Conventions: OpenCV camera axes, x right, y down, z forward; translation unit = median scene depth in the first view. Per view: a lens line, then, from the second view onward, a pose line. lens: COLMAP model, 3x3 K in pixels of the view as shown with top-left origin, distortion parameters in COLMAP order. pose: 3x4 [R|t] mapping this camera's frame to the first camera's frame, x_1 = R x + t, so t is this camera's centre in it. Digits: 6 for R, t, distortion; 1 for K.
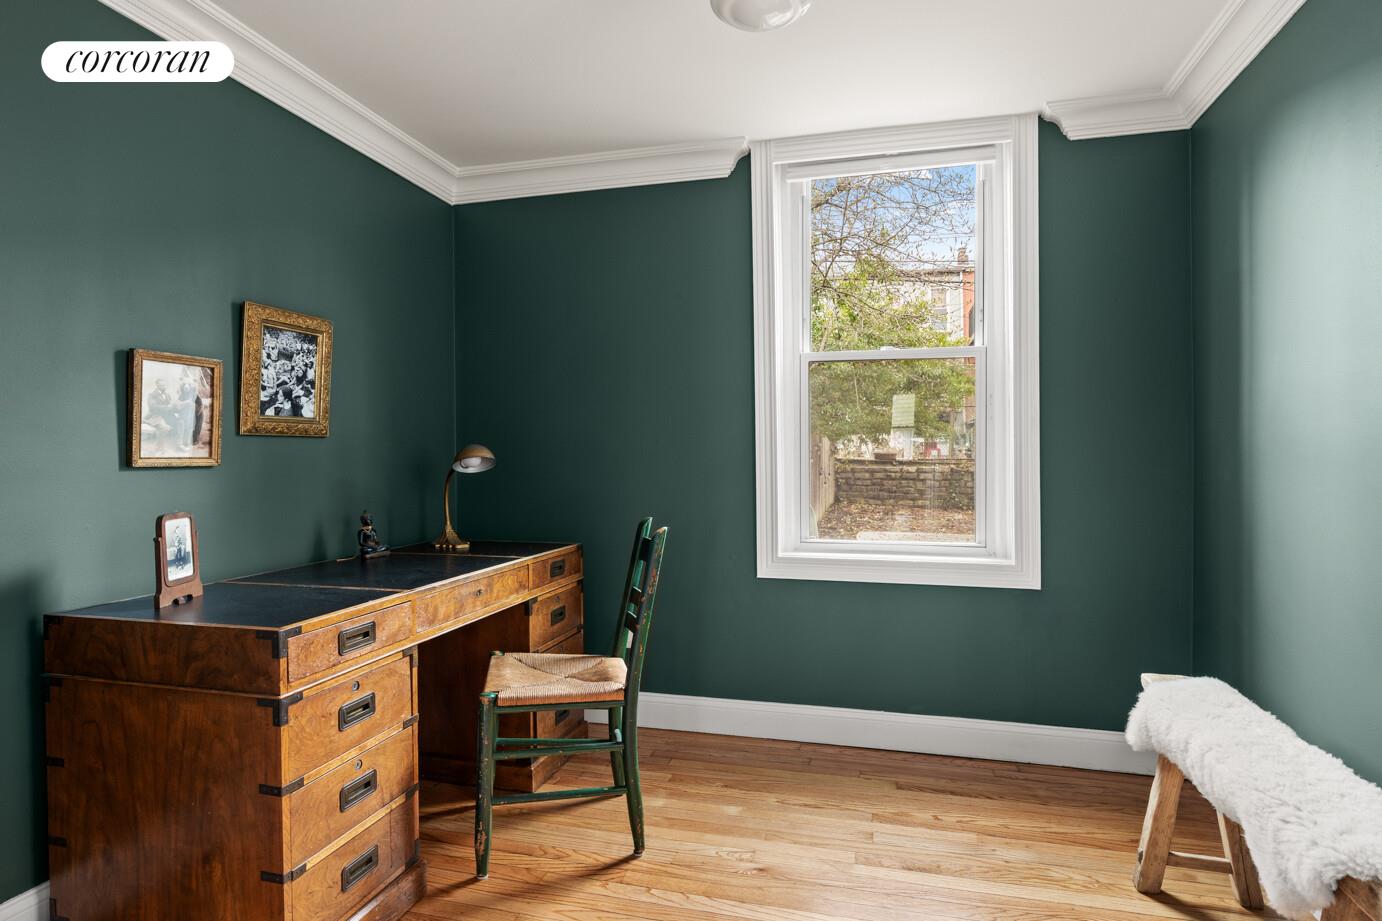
lens RADIAL K [[749.0, 0, 691.1], [0, 749.0, 461.5], [0, 0, 1]] dist [0.001922, 0.000125]
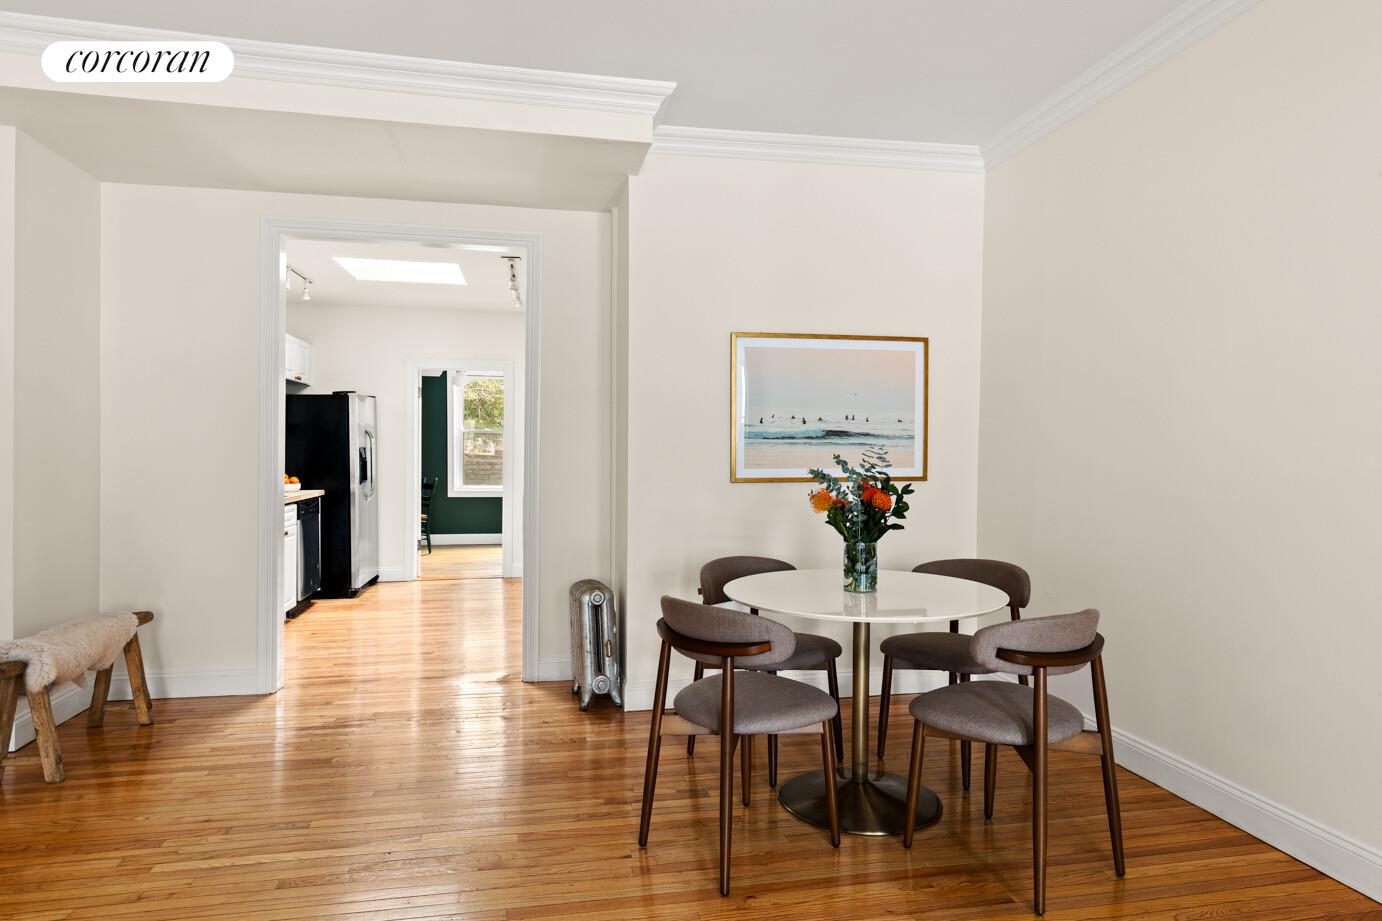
lens RADIAL K [[839.7, 0, 693.0], [0, 839.7, 460.6], [0, 0, 1]] dist [0.006317, 0.000435]
pose [[0.894959, 0.001319, 0.446146, -0.112157], [-0.005785, 0.999946, 0.008648, -0.008309], [-0.446111, -0.010320, 0.894918, -0.525100]]
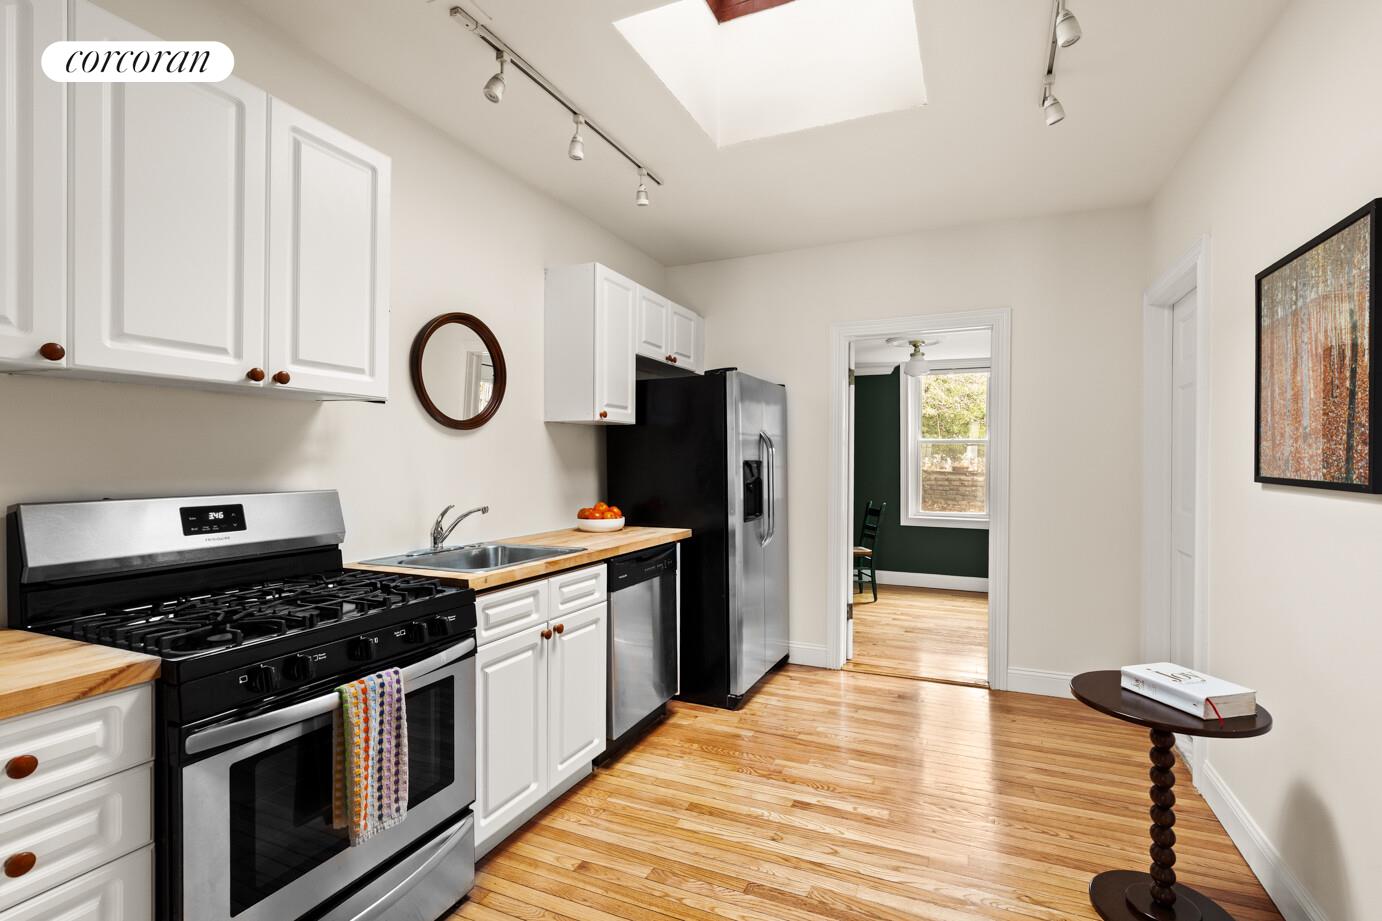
lens RADIAL K [[634.2, 0, 695.3], [0, 634.2, 466.9], [0, 0, 1]] dist [0.002895, 0.000011]
pose [[0.989090, 0.004939, -0.147226, -0.055556], [-0.005113, 0.999987, -0.000805, -0.008196], [0.147220, 0.001549, 0.989102, -0.244164]]
